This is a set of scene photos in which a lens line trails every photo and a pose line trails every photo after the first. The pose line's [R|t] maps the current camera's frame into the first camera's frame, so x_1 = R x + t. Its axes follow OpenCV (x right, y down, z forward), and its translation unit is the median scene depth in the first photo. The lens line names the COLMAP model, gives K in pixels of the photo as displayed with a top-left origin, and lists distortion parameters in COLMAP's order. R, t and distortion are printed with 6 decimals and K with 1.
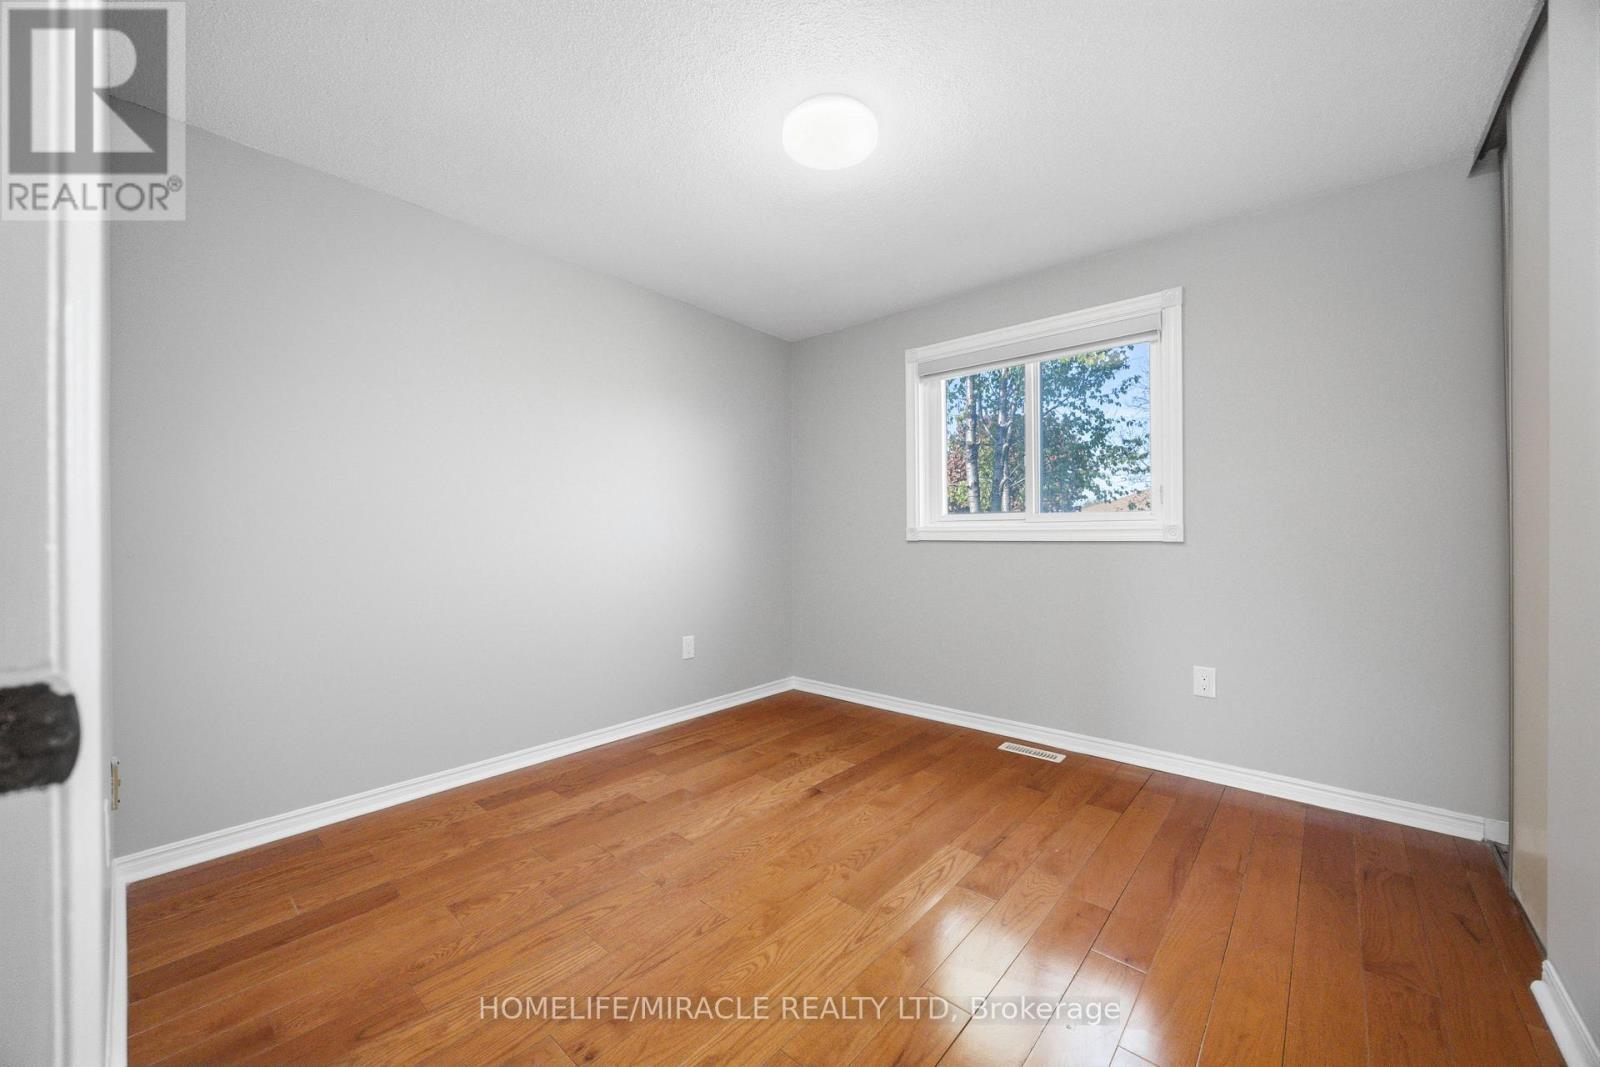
lens RADIAL K [[609.1, 0, 801.8], [0, 609.1, 534.5], [0, 0, 1]] dist [0.000504, 0.000389]
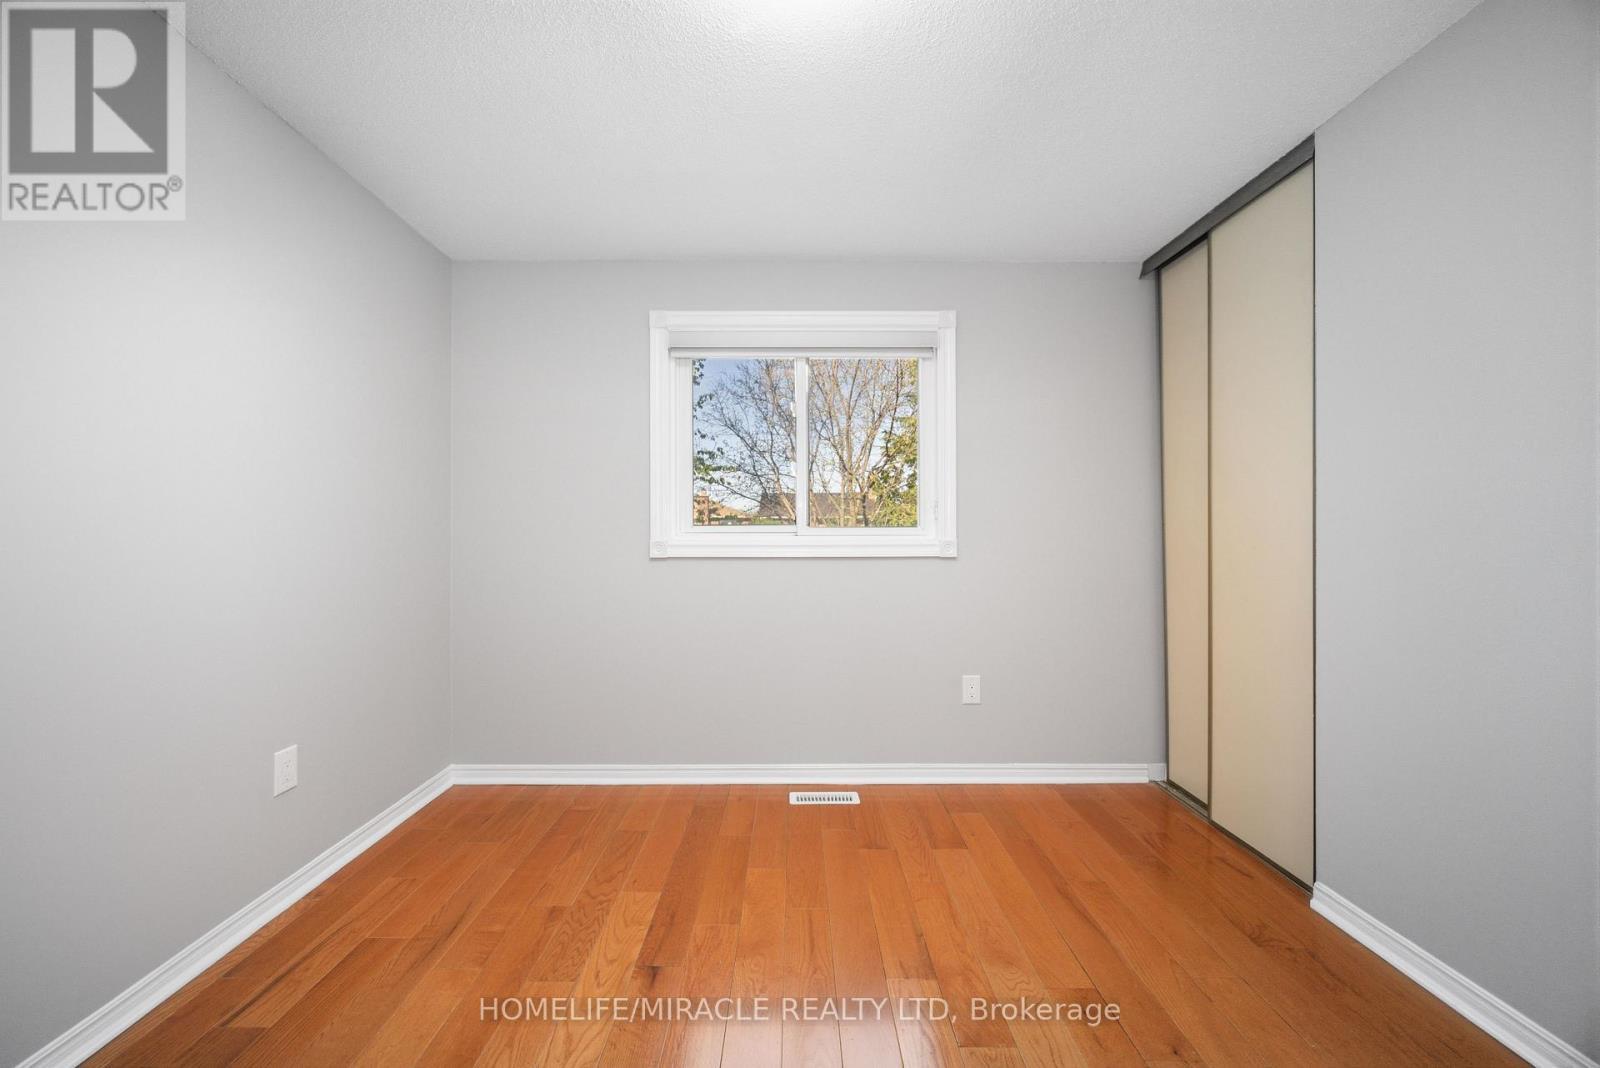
lens RADIAL K [[609.1, 0, 798.7], [0, 609.1, 530.6], [0, 0, 1]] dist [0.000504, 0.000389]
pose [[0.752536, 0.008112, 0.658501, -0.238339], [-0.001982, 0.999947, -0.010054, -0.020479], [-0.658548, 0.006261, 0.752513, 0.366583]]
